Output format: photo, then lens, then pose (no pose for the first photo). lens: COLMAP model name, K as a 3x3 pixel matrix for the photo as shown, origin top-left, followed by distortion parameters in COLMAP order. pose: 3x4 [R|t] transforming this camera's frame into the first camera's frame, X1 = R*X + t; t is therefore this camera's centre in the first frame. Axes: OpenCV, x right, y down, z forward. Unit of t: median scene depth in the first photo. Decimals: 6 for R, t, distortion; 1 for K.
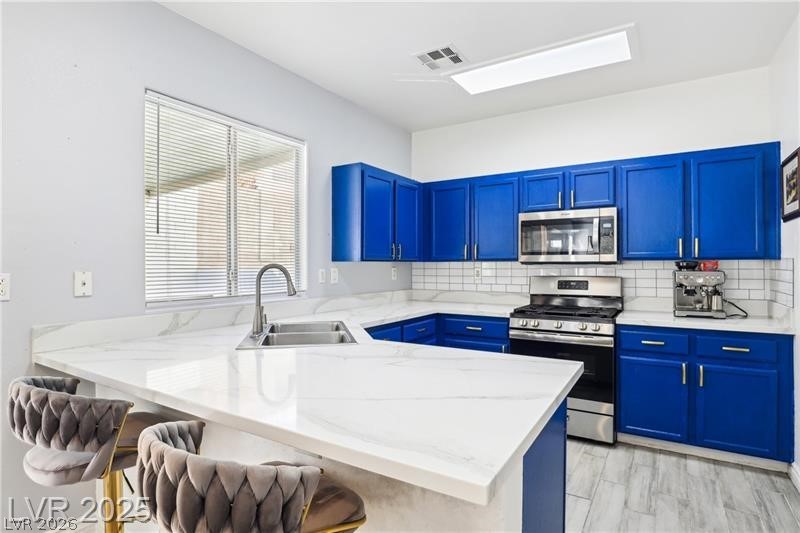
lens RADIAL K [[426.1, 0, 411.6], [0, 426.1, 264.1], [0, 0, 1]] dist [-0.020161, 0.002206]
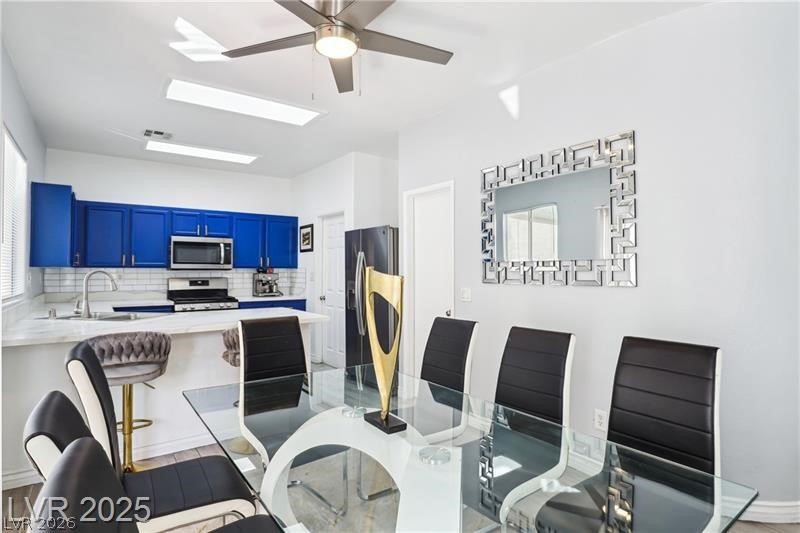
lens RADIAL K [[407.8, 0, 392.4], [0, 407.8, 268.4], [0, 0, 1]] dist [-0.022036, -0.000312]
pose [[0.380310, 0.007521, 0.924828, -0.832933], [-0.002452, 0.999972, -0.007124, 0.003377], [-0.924856, 0.000442, 0.380318, -0.278692]]
